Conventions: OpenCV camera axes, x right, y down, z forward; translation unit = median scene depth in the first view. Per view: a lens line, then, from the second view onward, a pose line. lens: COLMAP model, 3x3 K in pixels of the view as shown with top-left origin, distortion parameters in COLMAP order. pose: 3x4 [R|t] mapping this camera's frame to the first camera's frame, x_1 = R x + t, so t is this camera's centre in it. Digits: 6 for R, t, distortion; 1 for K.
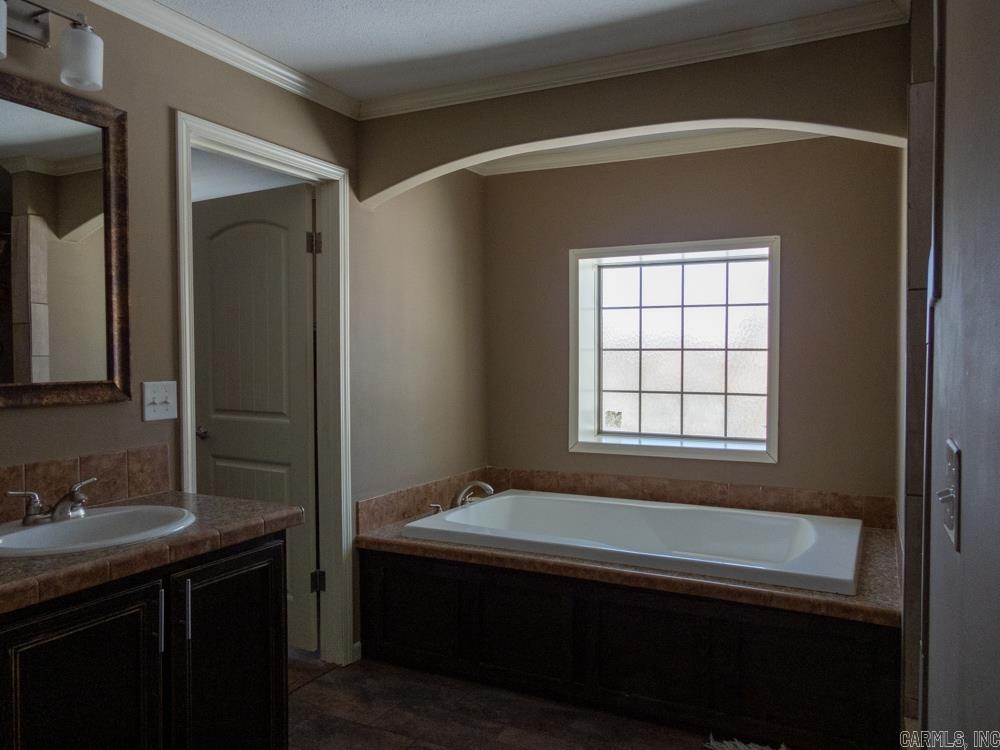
lens RADIAL K [[723.3, 0, 500.0], [0, 723.3, 375.0], [0, 0, 1]] dist [-0.072679, 0.104279]
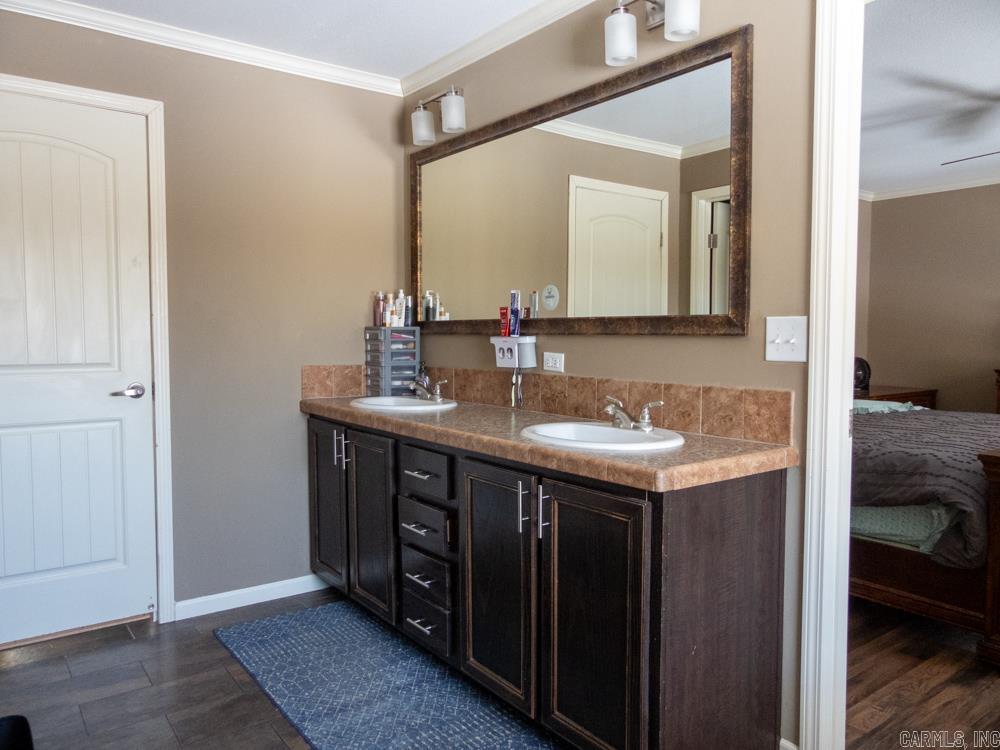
lens RADIAL K [[723.3, 0, 500.0], [0, 723.3, 375.0], [0, 0, 1]] dist [-0.072679, 0.104279]
pose [[-0.423057, 0.057377, -0.904285, 0.479169], [-0.023651, 0.996954, 0.074321, 0.024704], [0.905795, 0.052829, -0.420411, 1.119204]]
